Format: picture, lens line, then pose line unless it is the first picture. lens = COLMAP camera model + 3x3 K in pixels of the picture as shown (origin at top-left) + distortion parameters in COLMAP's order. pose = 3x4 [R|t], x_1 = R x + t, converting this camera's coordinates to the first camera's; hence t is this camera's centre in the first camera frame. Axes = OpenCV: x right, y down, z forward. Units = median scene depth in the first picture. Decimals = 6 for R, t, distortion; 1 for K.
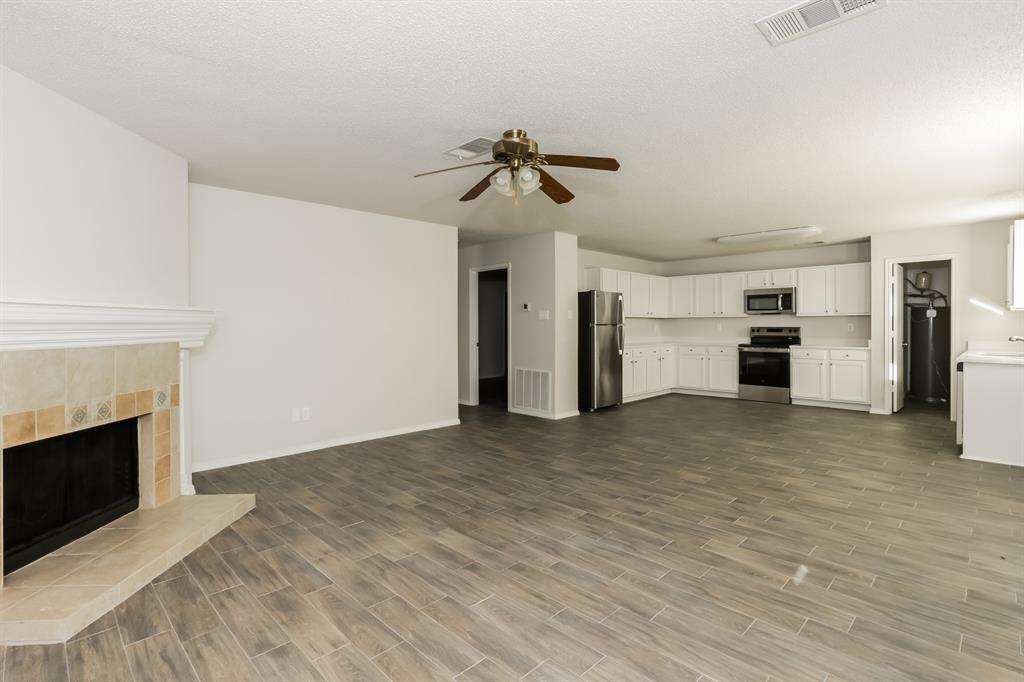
lens RADIAL K [[489.8, 0, 510.5], [0, 489.8, 341.8], [0, 0, 1]] dist [-0.020434, 0.009797]
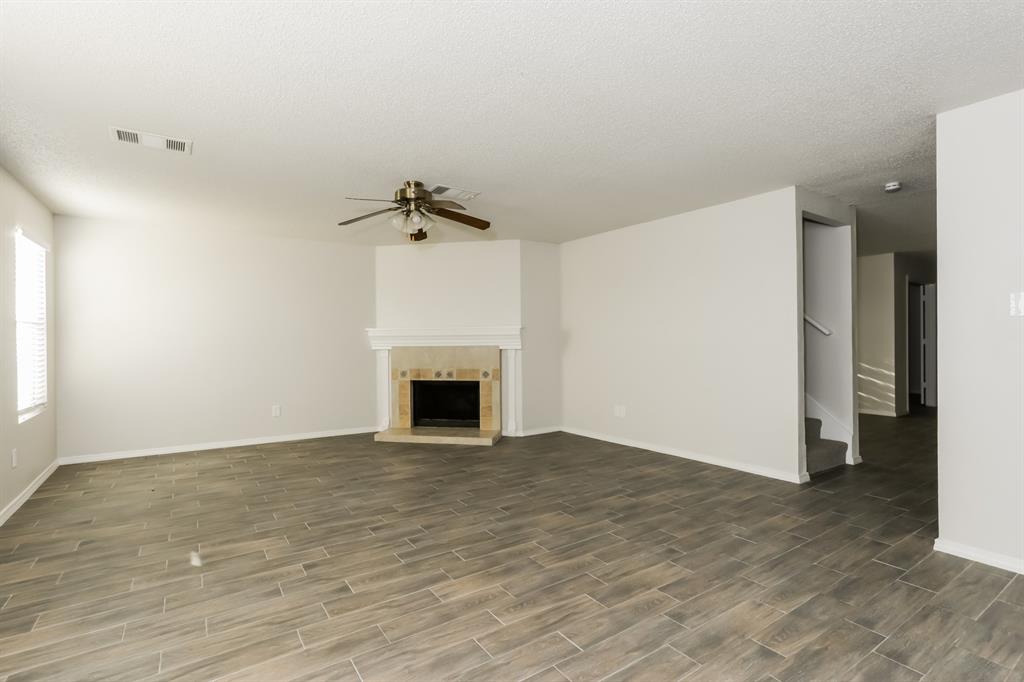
lens RADIAL K [[489.8, 0, 503.9], [0, 489.8, 335.8], [0, 0, 1]] dist [-0.020434, 0.009797]
pose [[-0.194620, -0.001878, -0.980877, 0.539893], [-0.020904, 0.999779, 0.002234, -0.020308], [0.980656, 0.020939, -0.194616, 0.659514]]
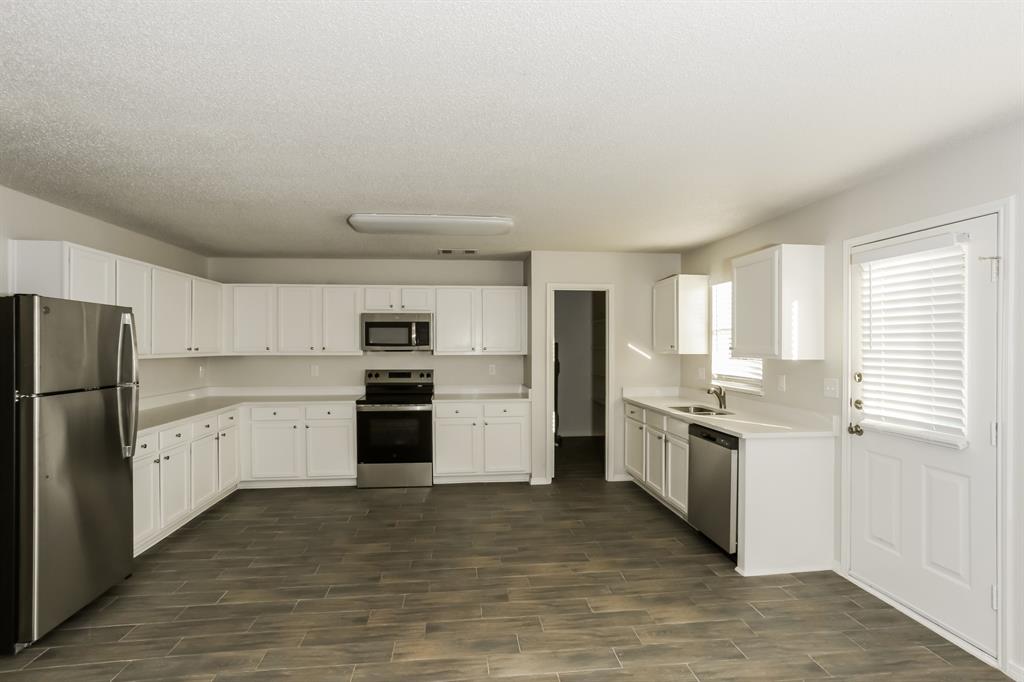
lens RADIAL K [[489.8, 0, 497.4], [0, 489.8, 347.1], [0, 0, 1]] dist [-0.020434, 0.009797]
pose [[0.633838, -0.001112, 0.773465, 0.117443], [0.026138, 0.999459, -0.019982, -0.053938], [-0.773024, 0.032882, 0.633524, 0.548310]]
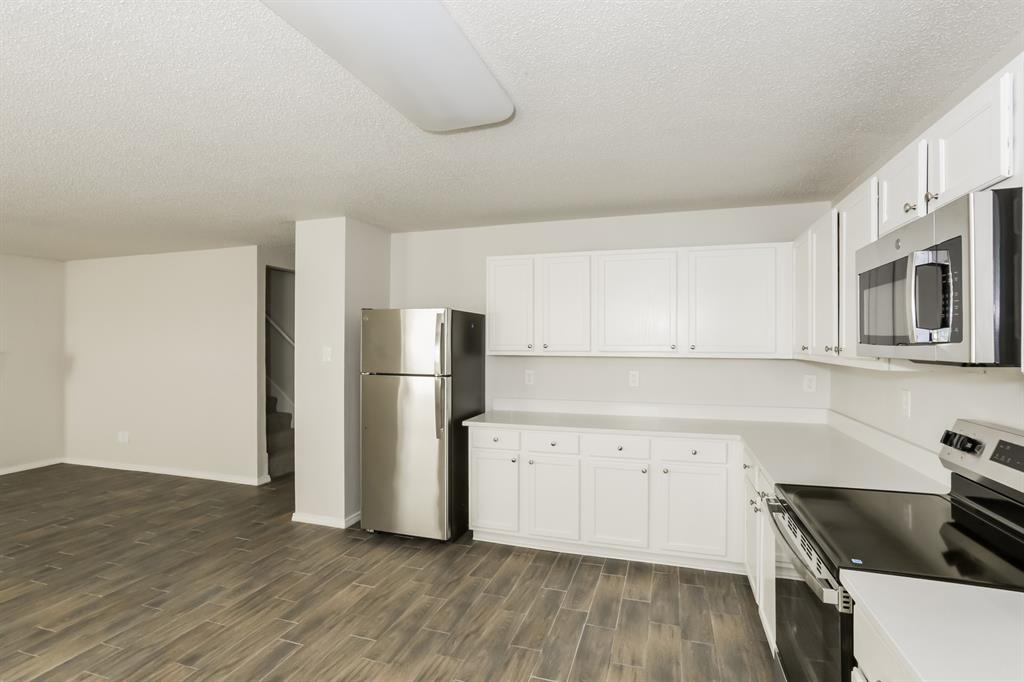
lens RADIAL K [[489.8, 0, 514.0], [0, 489.8, 341.4], [0, 0, 1]] dist [-0.020434, 0.009797]
pose [[0.464608, -0.002452, -0.885513, 0.731517], [-0.035421, 0.999144, -0.021351, -0.064244], [0.884808, 0.041286, 0.464124, 0.910621]]
